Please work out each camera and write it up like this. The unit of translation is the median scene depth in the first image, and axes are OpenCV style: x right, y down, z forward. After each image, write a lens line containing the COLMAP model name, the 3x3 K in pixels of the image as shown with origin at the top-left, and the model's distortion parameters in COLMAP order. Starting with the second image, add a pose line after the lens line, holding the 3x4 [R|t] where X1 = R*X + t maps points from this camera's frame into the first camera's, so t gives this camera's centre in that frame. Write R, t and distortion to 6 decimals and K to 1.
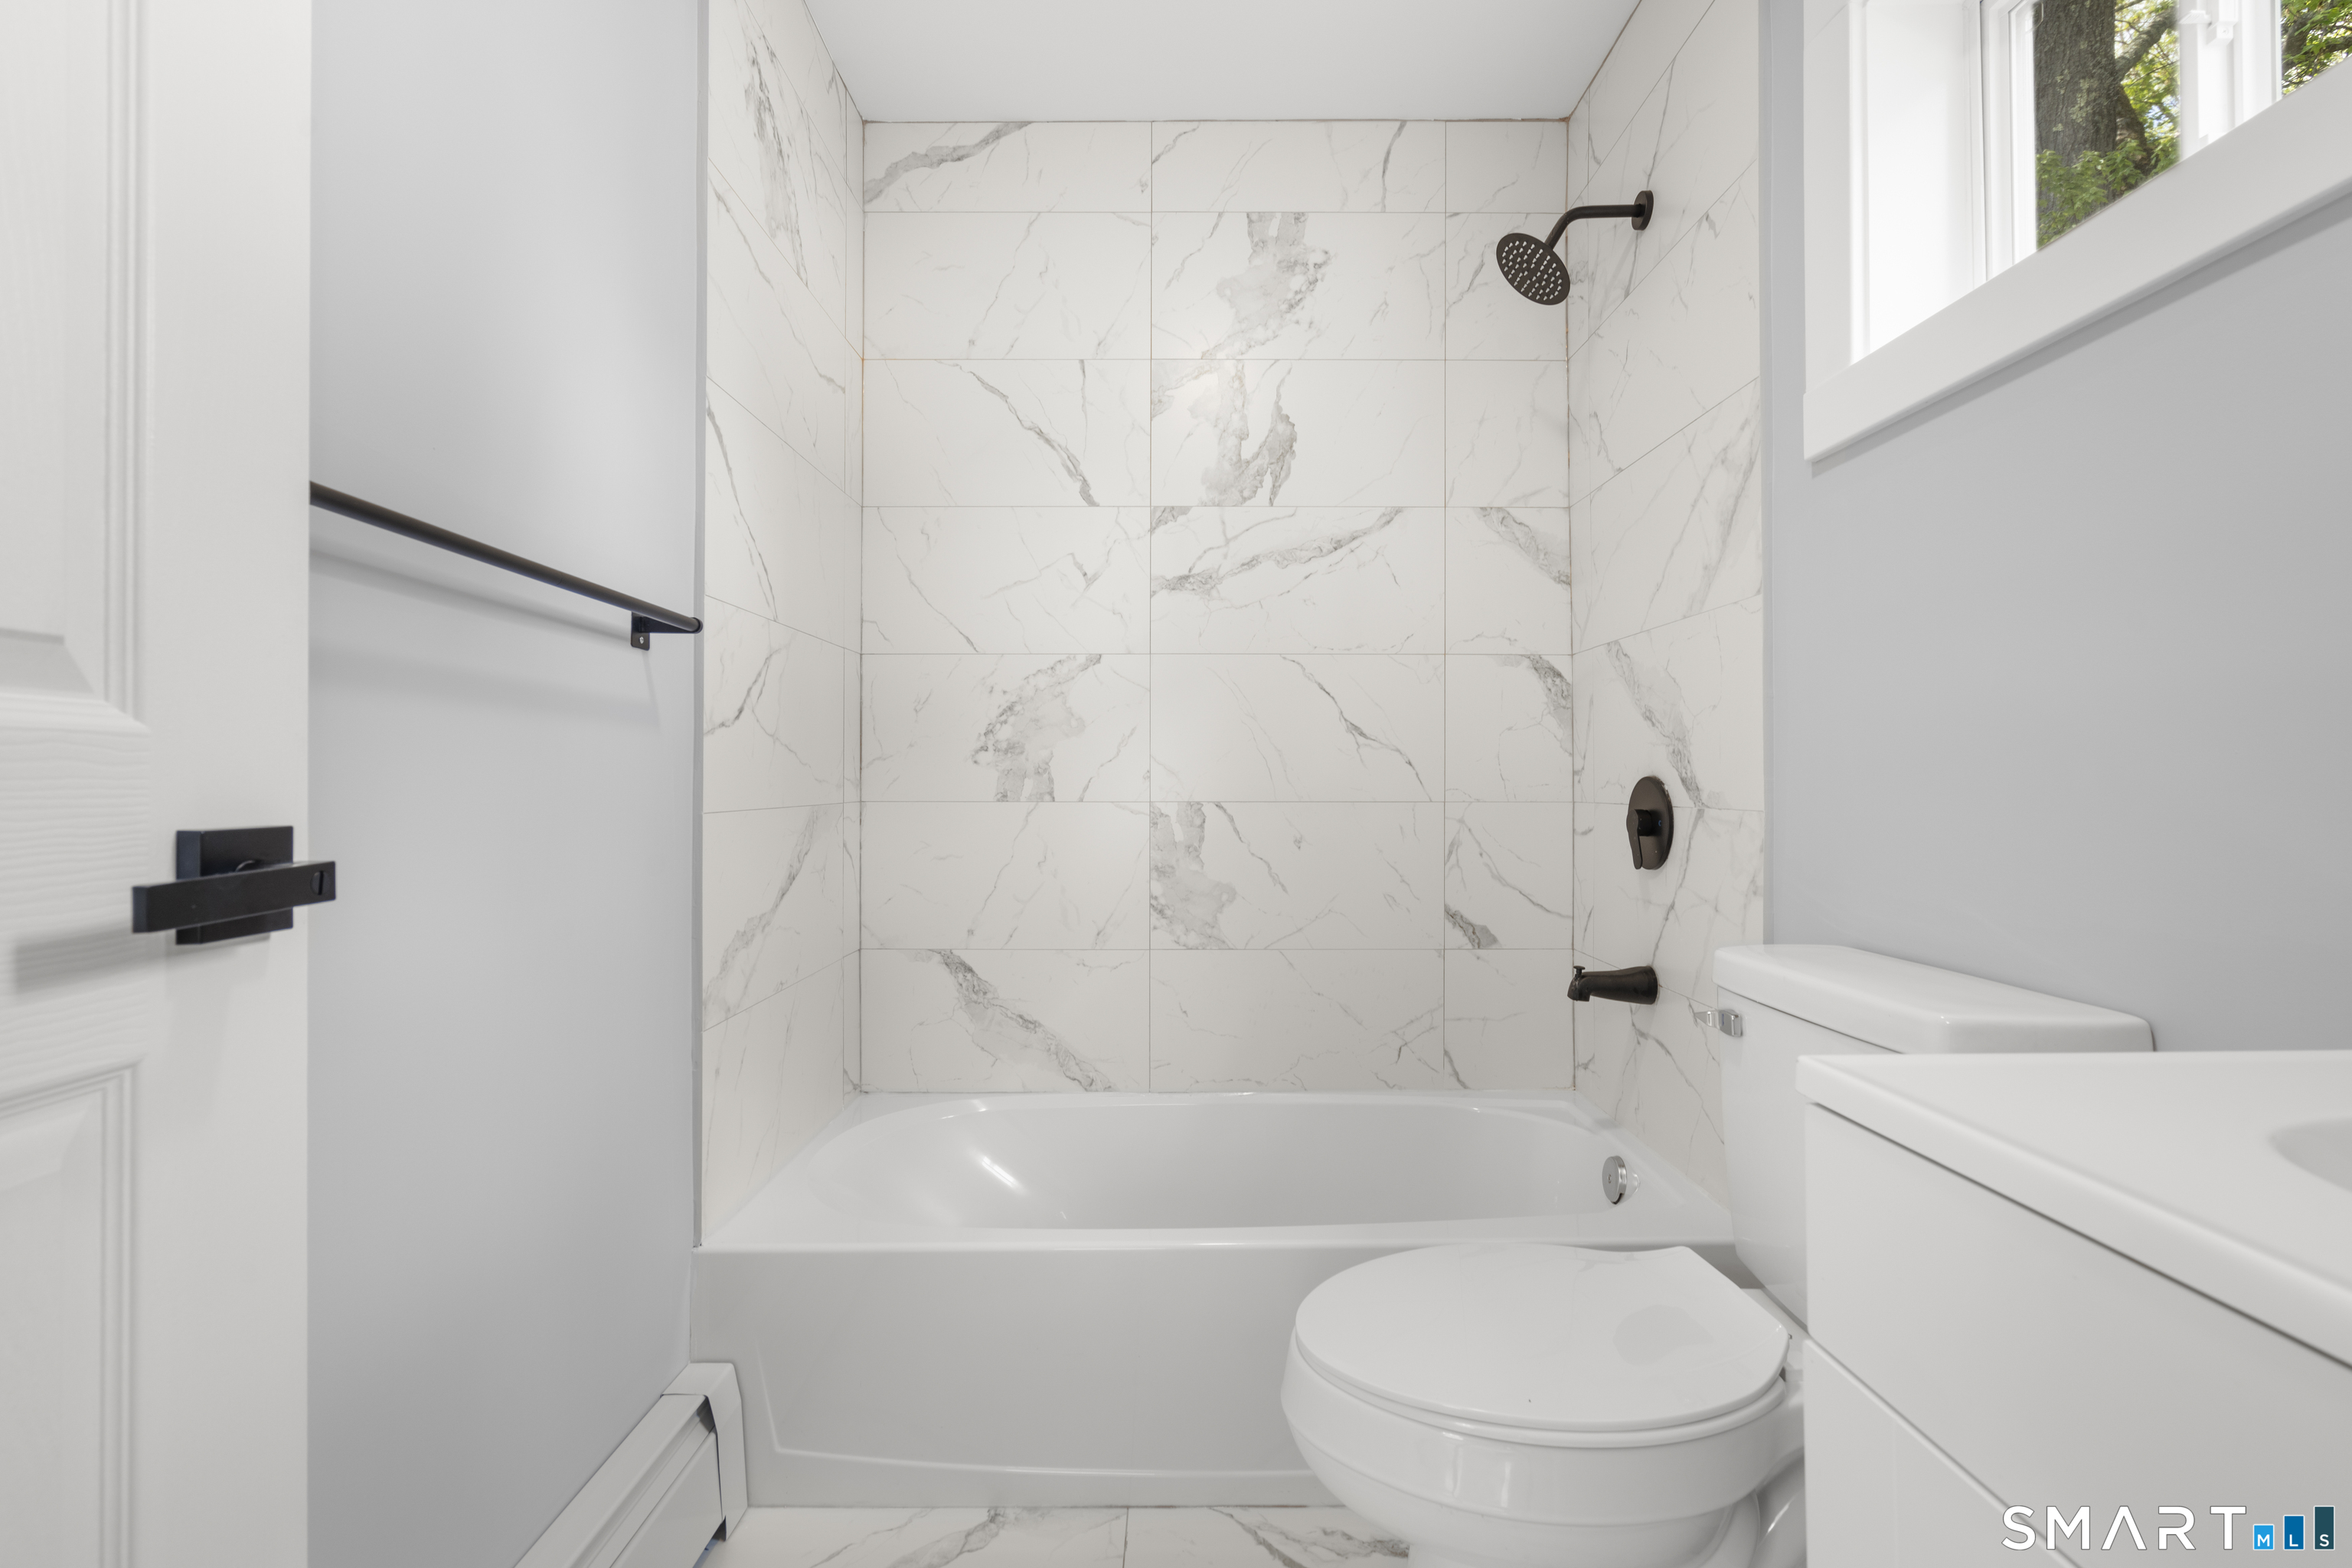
lens RADIAL K [[1063.7, 0, 1178.7], [0, 1063.7, 794.4], [0, 0, 1]] dist [-0.001412, 0.002418]
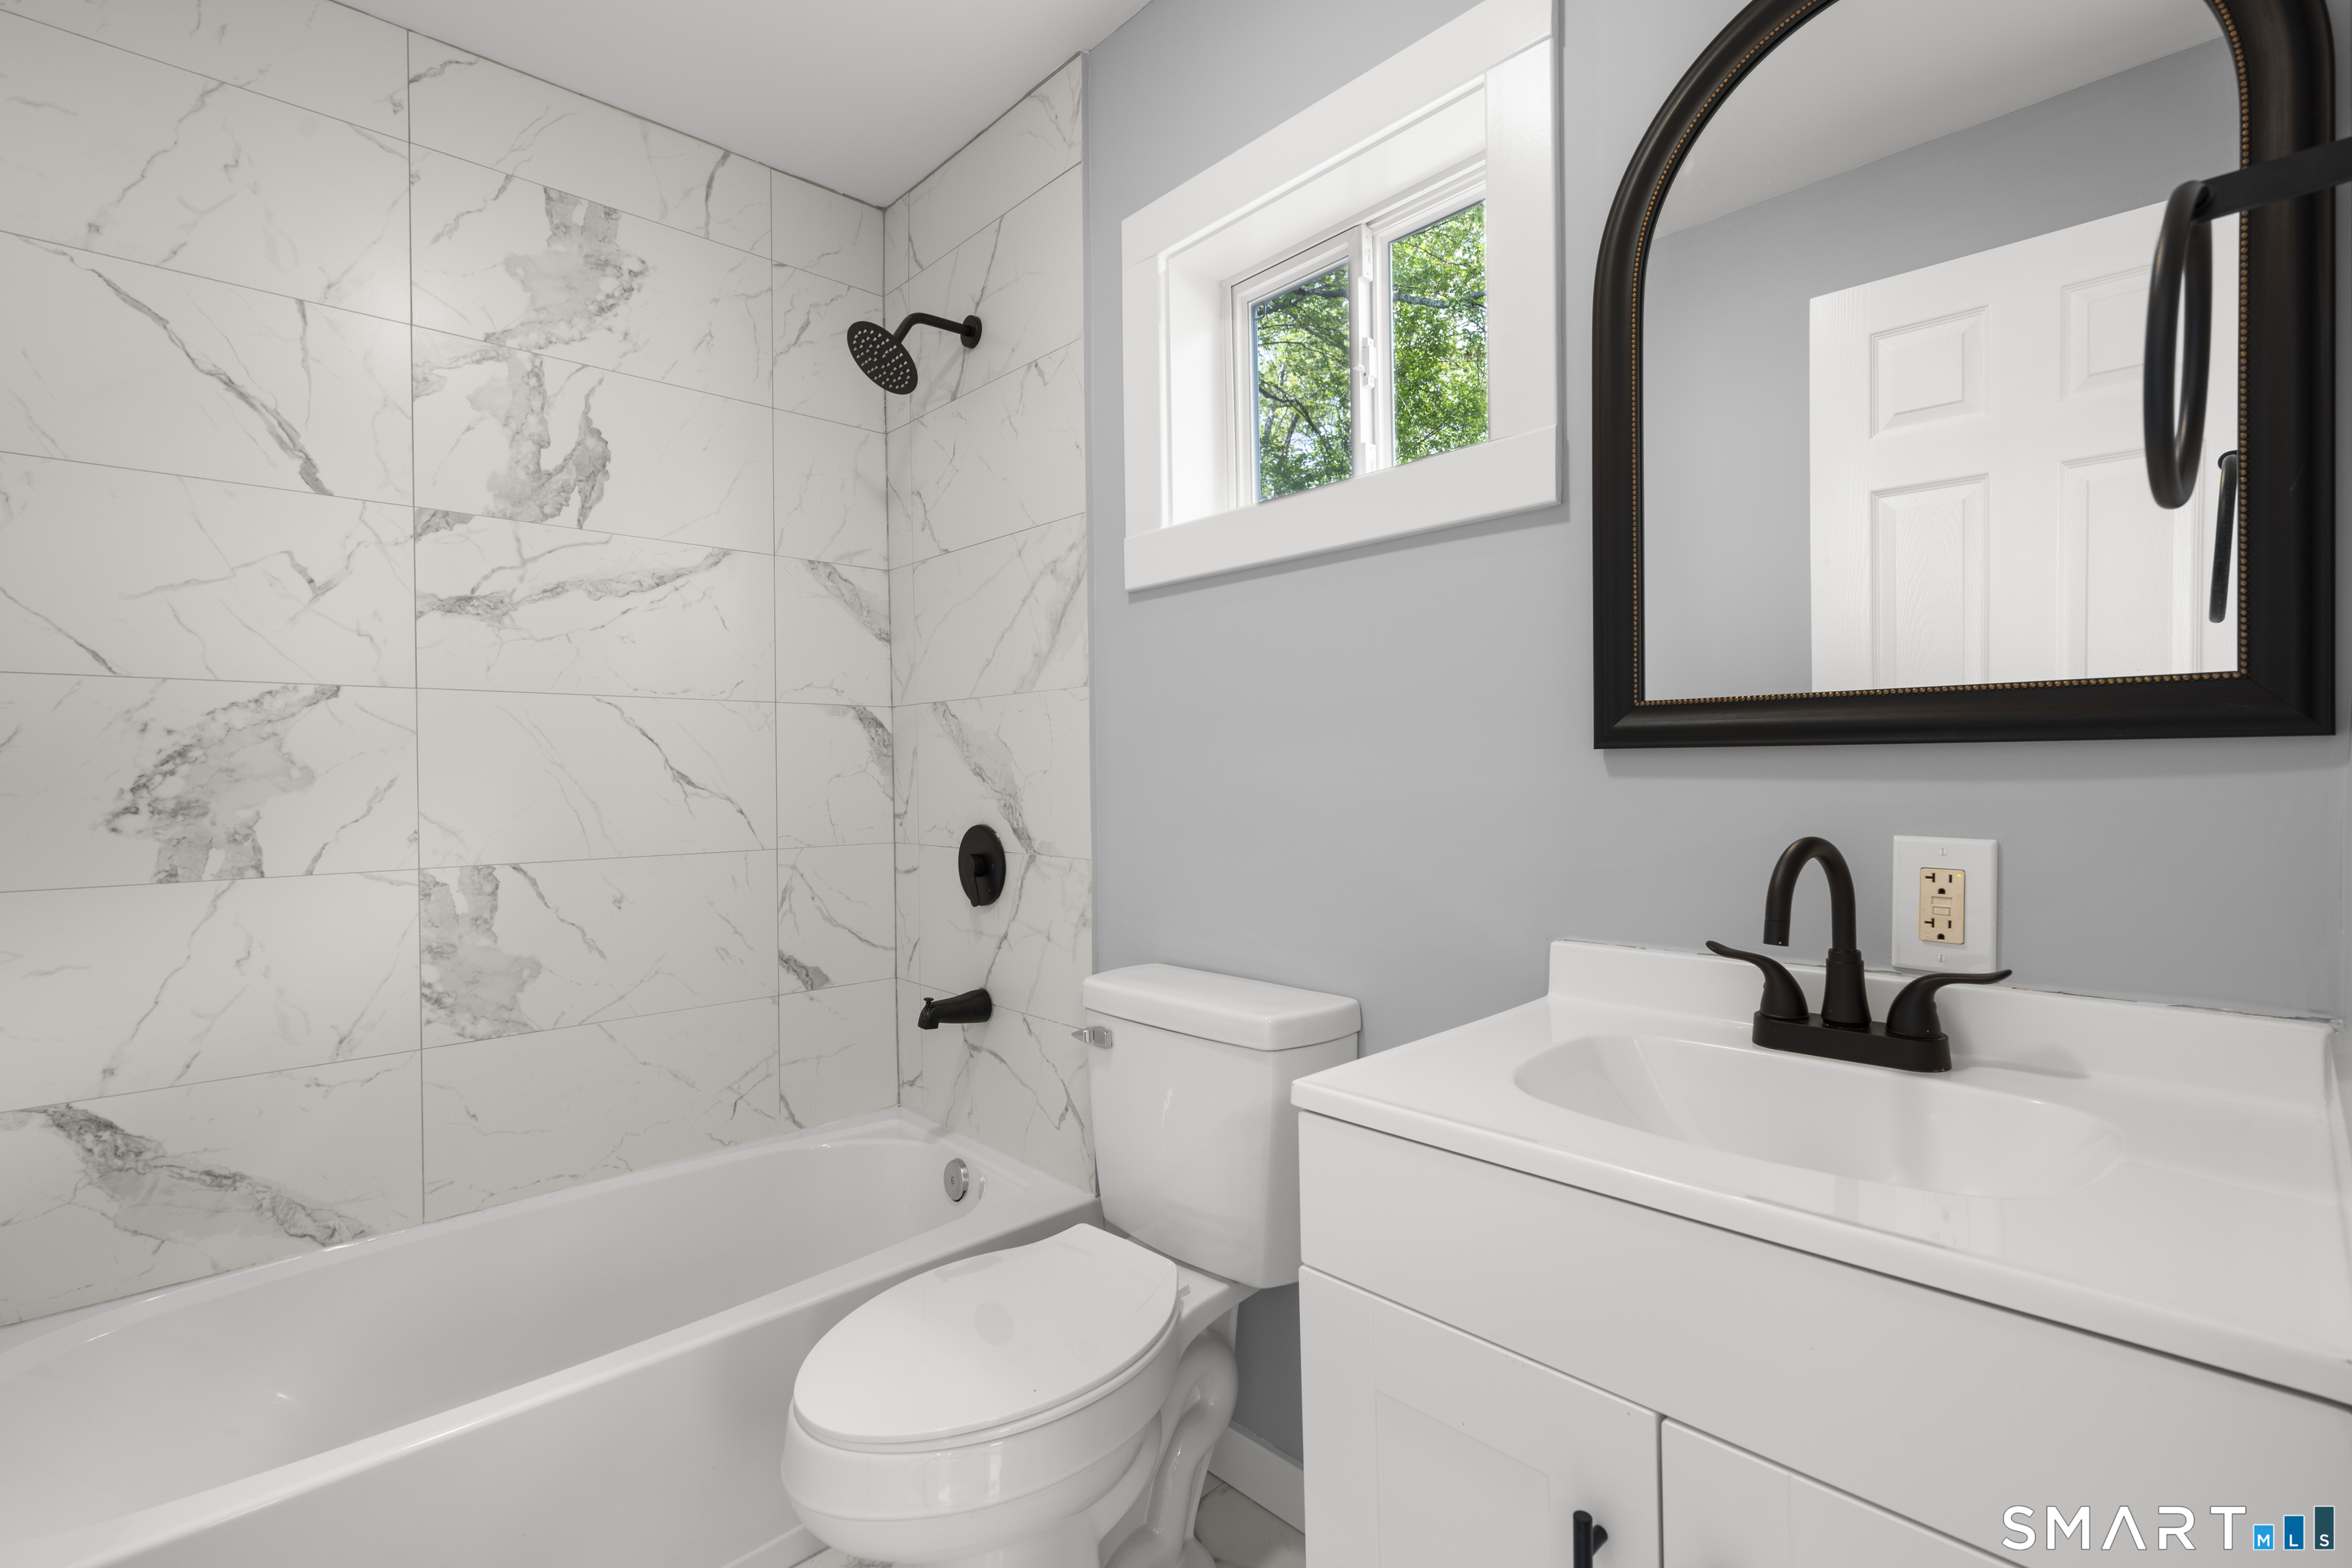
lens RADIAL K [[1063.7, 0, 1191.9], [0, 1063.7, 806.5], [0, 0, 1]] dist [-0.001412, 0.002418]
pose [[0.731420, -0.026359, 0.681418, -0.150862], [0.016334, 0.999643, 0.021136, -0.049677], [-0.681732, -0.004329, 0.731590, 0.001422]]
